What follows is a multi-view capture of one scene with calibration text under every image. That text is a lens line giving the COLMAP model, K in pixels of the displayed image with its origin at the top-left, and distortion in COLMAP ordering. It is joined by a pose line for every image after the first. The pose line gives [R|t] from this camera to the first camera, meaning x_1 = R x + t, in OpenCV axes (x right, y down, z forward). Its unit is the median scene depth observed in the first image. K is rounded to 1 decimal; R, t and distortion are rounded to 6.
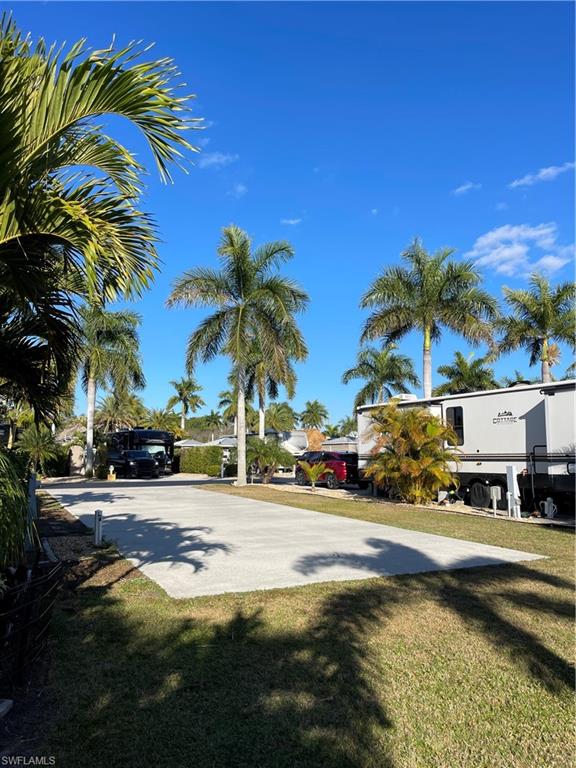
lens RADIAL K [[575.5, 0, 284.4], [0, 575.5, 387.5], [0, 0, 1]] dist [0.047435, -0.000152]
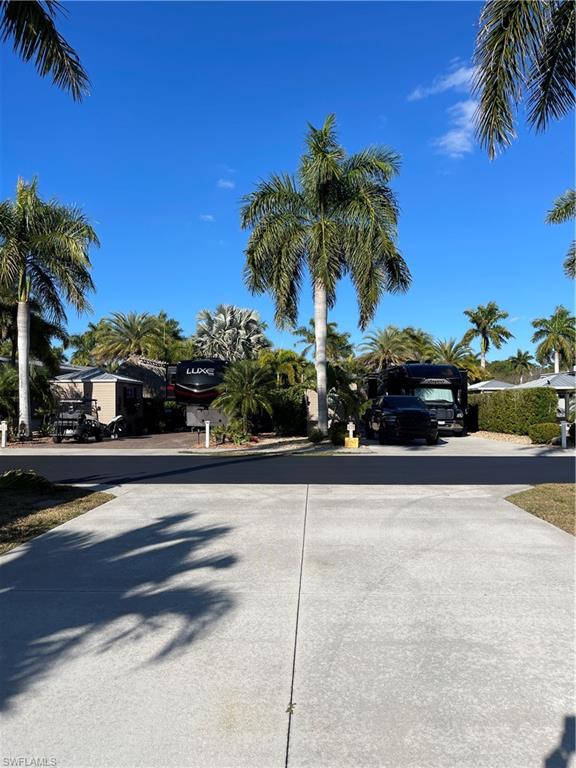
lens RADIAL K [[575.5, 0, 284.4], [0, 575.5, 387.5], [0, 0, 1]] dist [0.047435, -0.000152]
pose [[0.874542, -0.014700, -0.484727, -0.075552], [0.058173, 0.995503, 0.074767, 0.051001], [0.481448, -0.093585, 0.871464, 0.442698]]
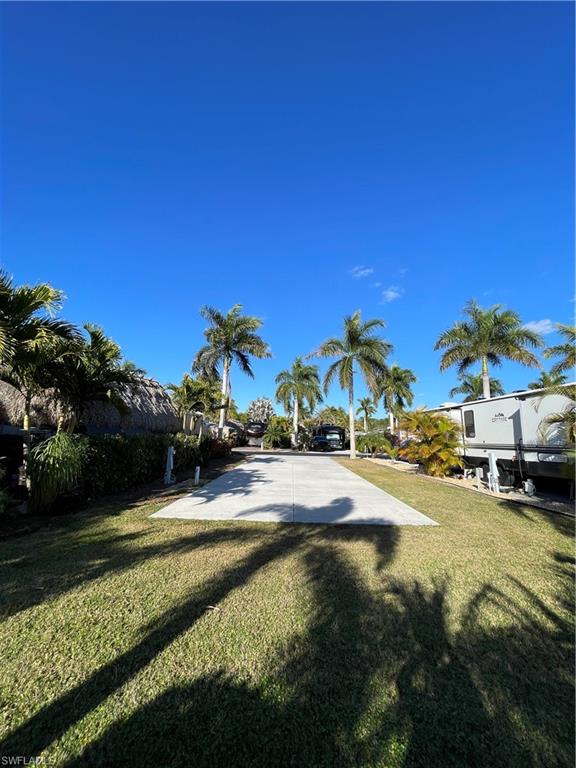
lens RADIAL K [[304.7, 0, 288.6], [0, 304.7, 382.6], [0, 0, 1]] dist [-0.007699, 0.000087]
pose [[0.893972, -0.055342, -0.444692, 0.107674], [0.025036, 0.996963, -0.073742, 0.003928], [0.447423, 0.054790, 0.892643, 0.053034]]
